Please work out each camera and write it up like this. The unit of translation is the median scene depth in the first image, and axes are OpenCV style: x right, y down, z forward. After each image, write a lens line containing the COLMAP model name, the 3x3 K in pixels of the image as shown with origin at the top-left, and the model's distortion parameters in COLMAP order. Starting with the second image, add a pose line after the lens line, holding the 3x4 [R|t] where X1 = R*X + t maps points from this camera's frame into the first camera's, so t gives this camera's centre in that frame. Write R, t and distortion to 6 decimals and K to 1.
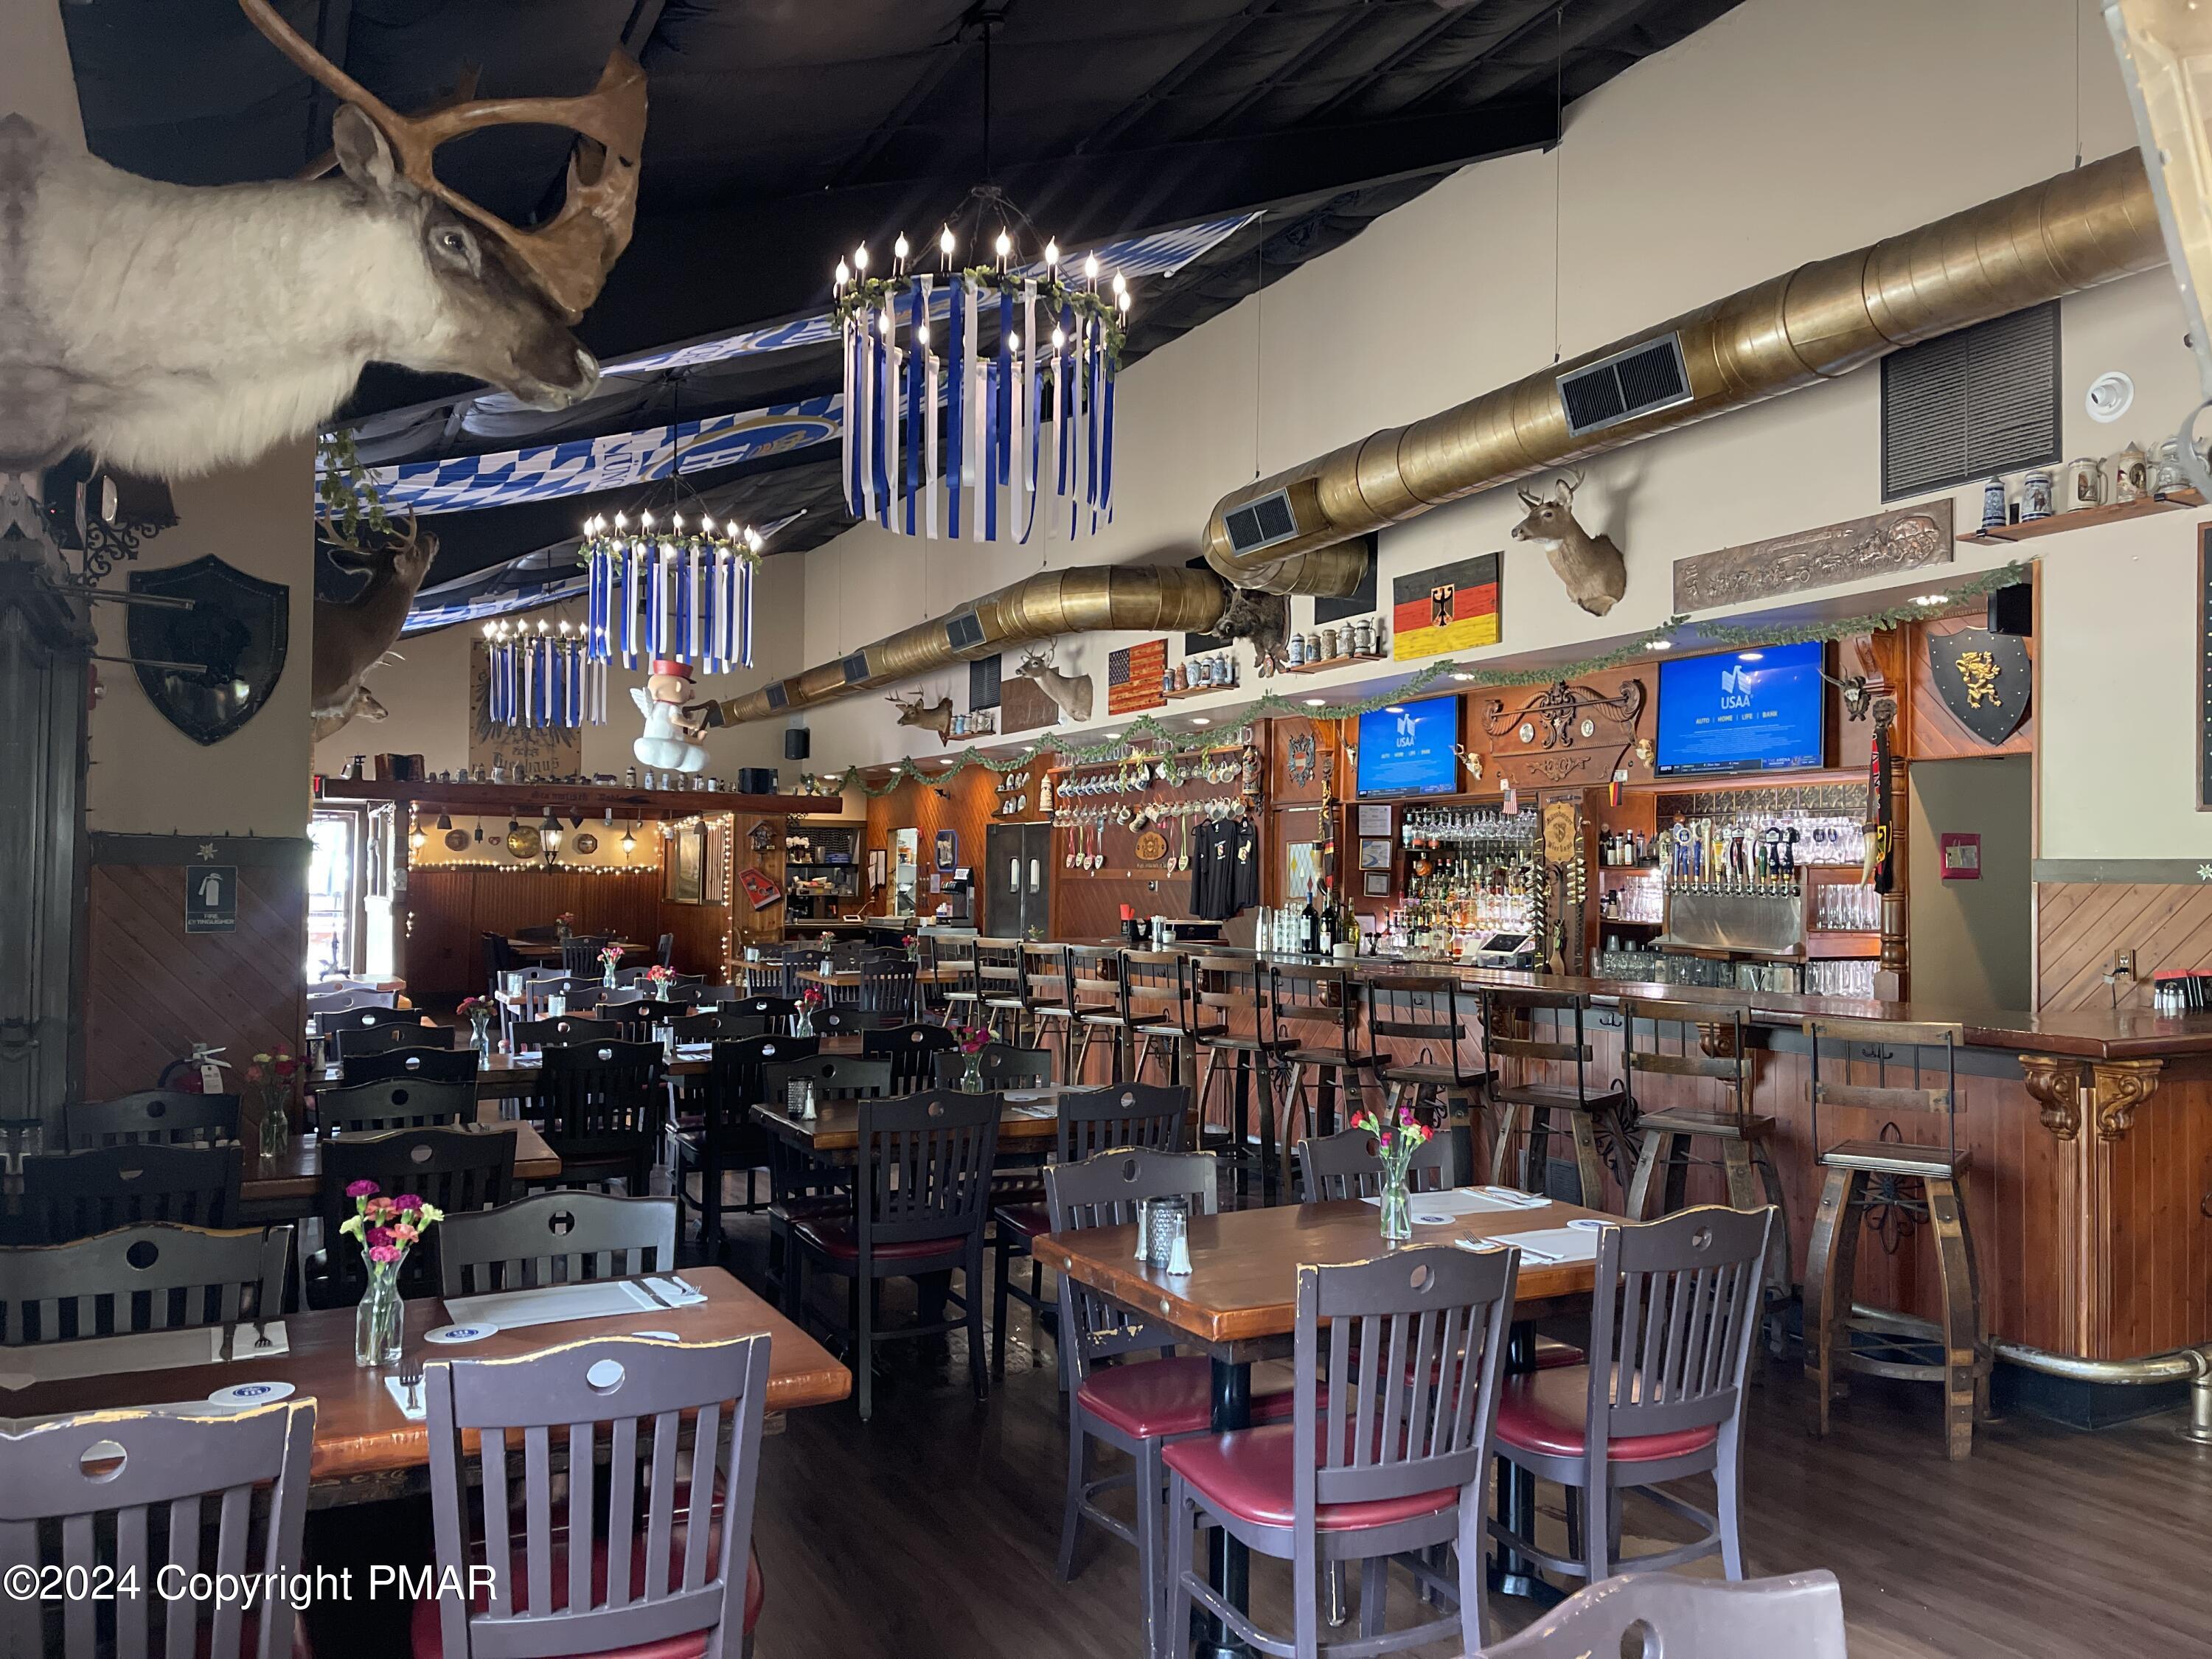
lens RADIAL K [[1731.1, 0, 1173.4], [0, 1731.1, 816.3], [0, 0, 1]] dist [0.034587, -0.073372]
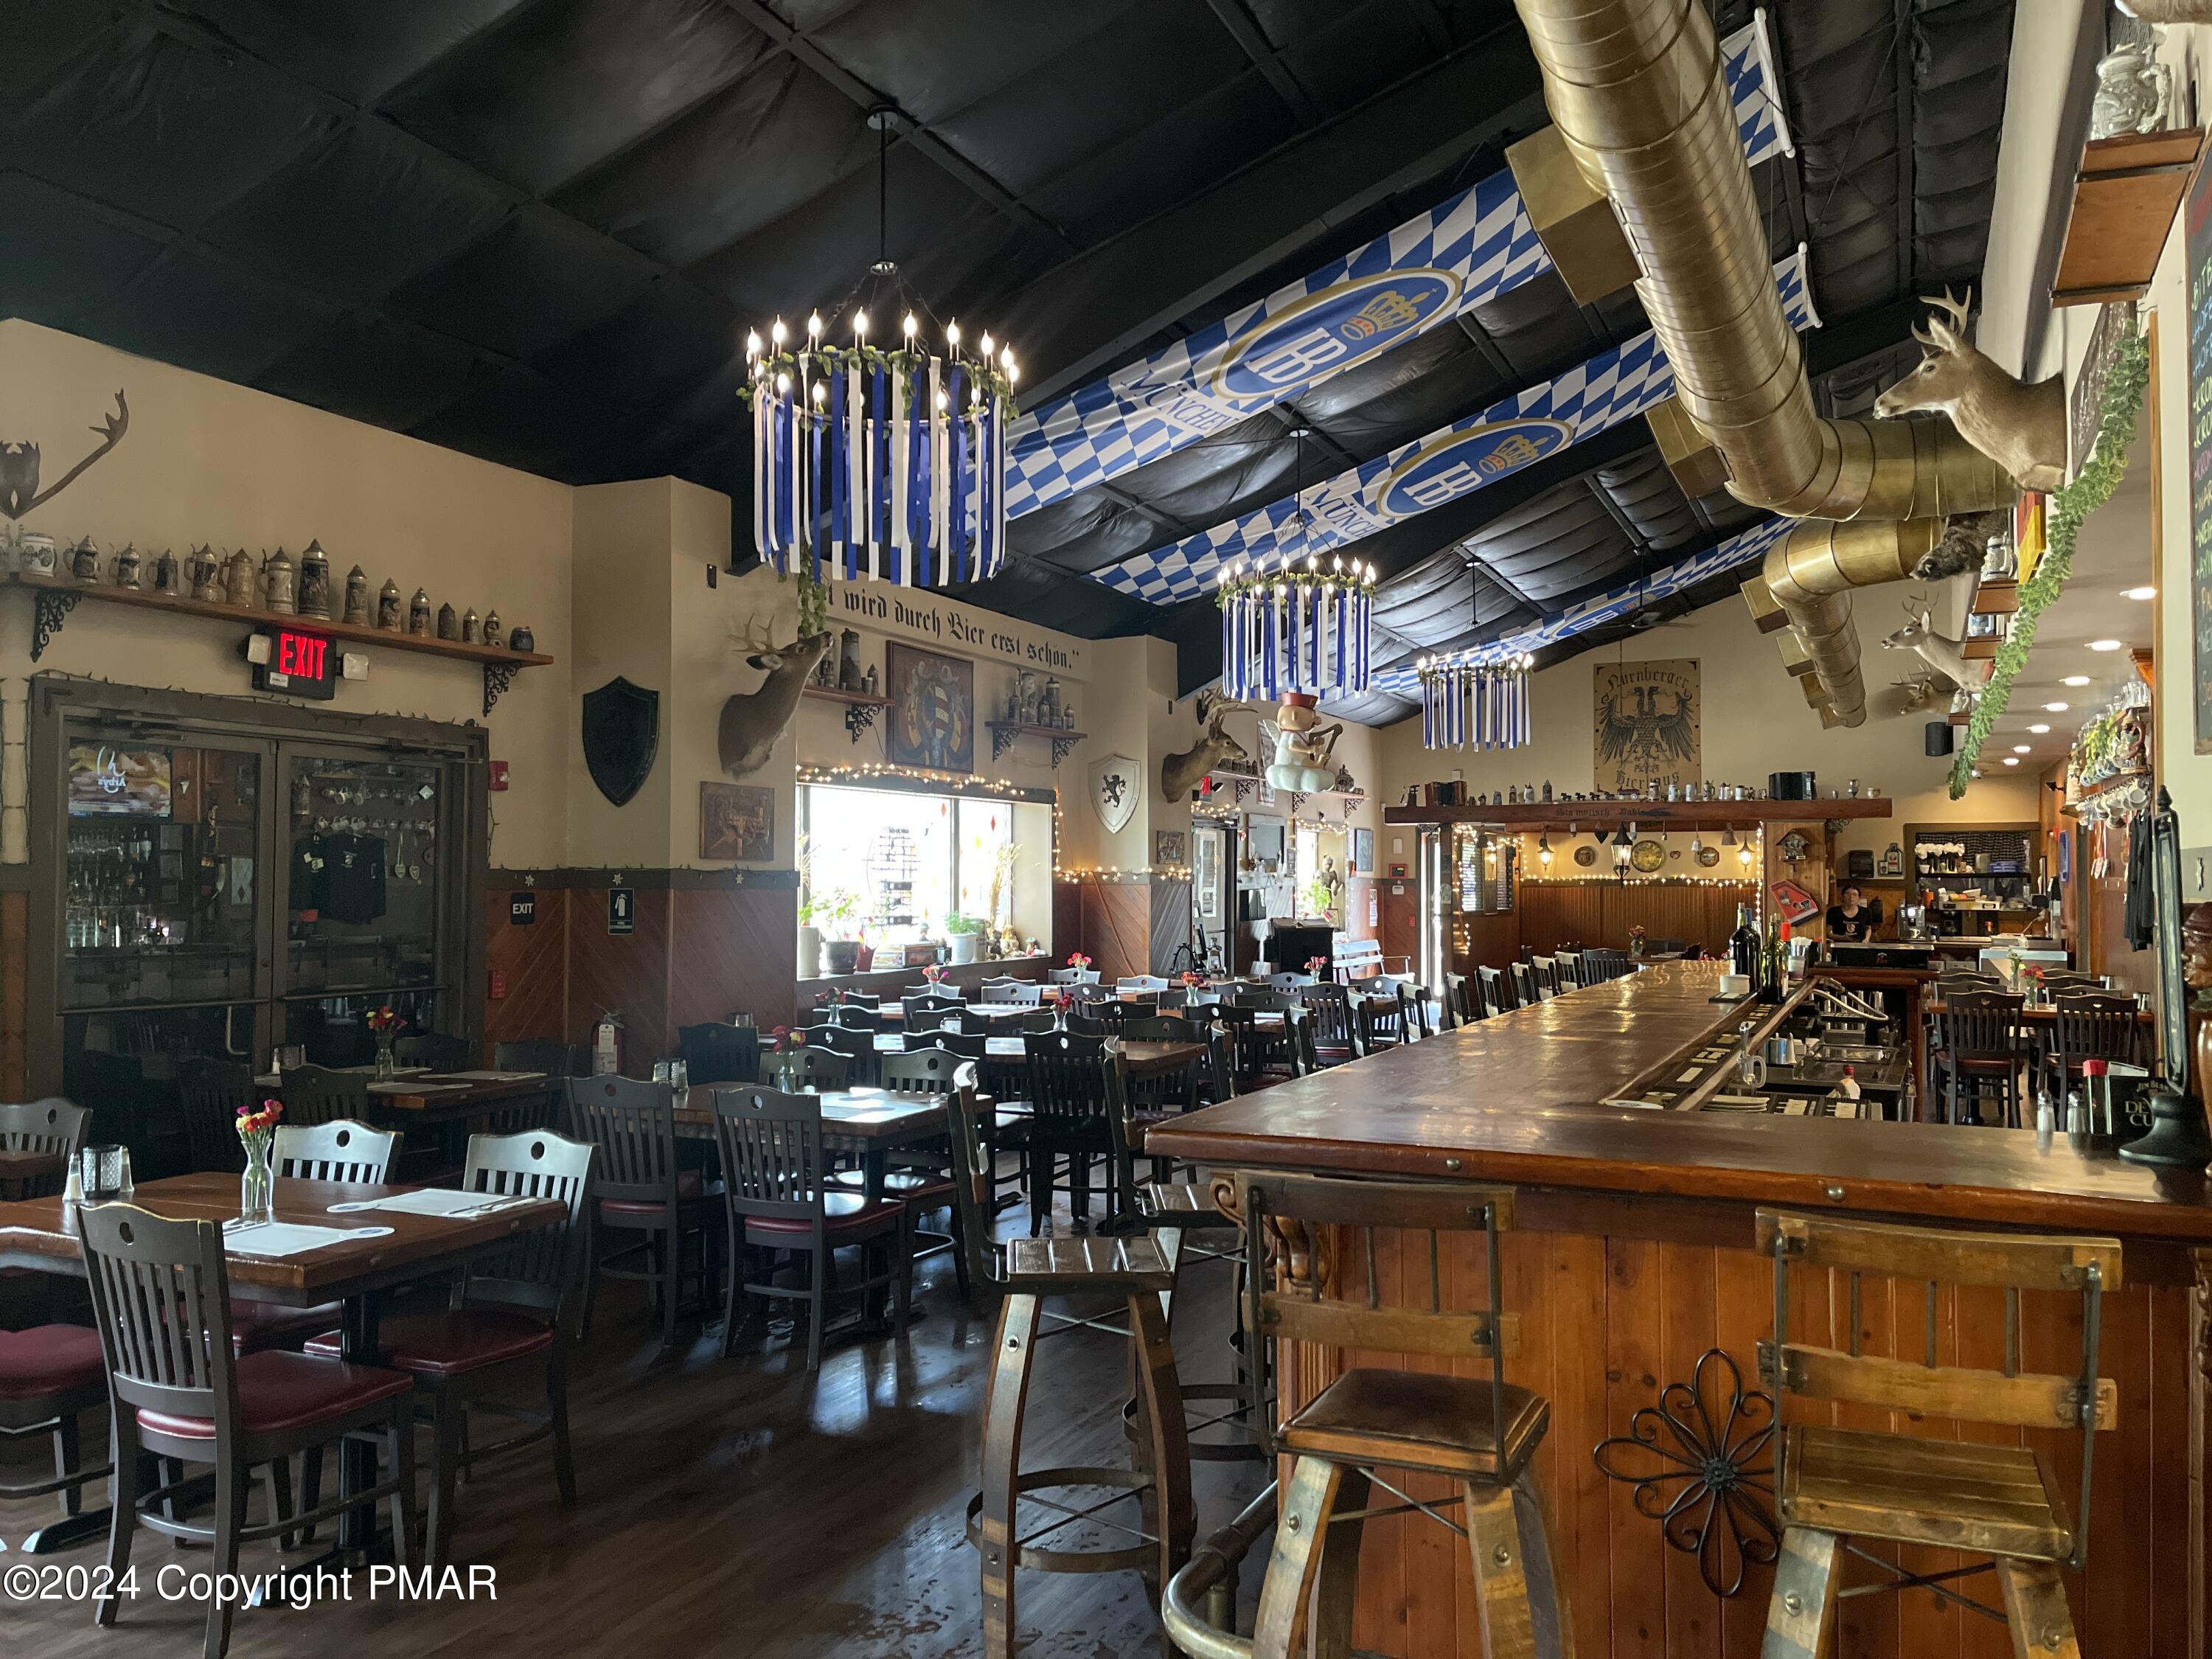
lens RADIAL K [[1731.1, 0, 1134.2], [0, 1731.1, 818.1], [0, 0, 1]] dist [0.034587, -0.073372]
pose [[0.616577, -0.040526, -0.786251, 0.288502], [0.036201, 0.999077, -0.023107, 0.005575], [0.786462, -0.014215, 0.617475, 0.151921]]
